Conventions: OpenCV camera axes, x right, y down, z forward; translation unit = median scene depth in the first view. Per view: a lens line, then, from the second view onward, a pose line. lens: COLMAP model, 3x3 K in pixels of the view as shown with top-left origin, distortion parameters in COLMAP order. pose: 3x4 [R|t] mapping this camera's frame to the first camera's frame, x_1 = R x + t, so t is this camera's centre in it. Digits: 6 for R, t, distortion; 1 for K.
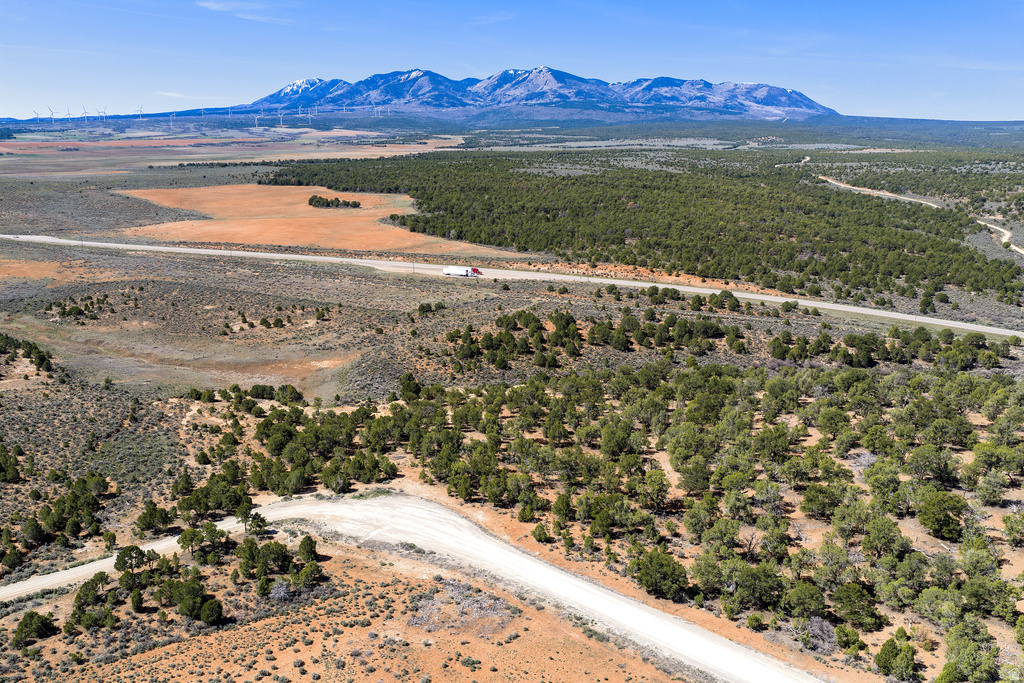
lens RADIAL K [[846.2, 0, 506.6], [0, 846.2, 349.9], [0, 0, 1]] dist [0.015923, -0.027110]
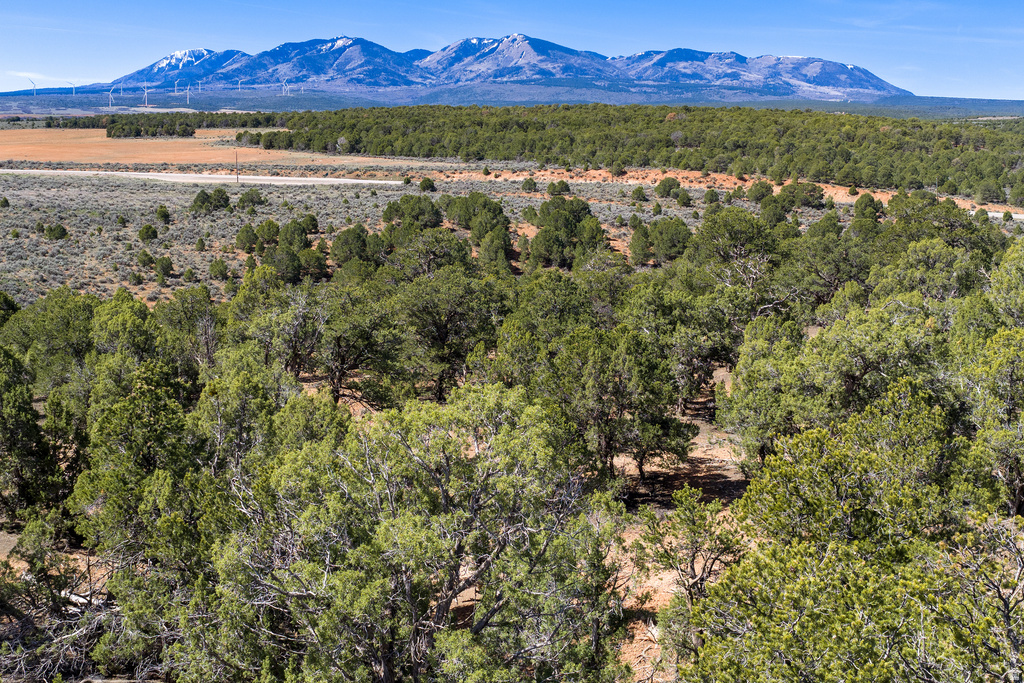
lens RADIAL K [[1177.2, 0, 536.9], [0, 1177.2, 289.1], [0, 0, 1]] dist [0.028822, 0.000000]
pose [[0.998372, -0.005234, 0.056798, 0.014989], [0.011714, 0.993370, -0.114364, 0.036549], [-0.055823, 0.114843, 0.991814, 0.292971]]
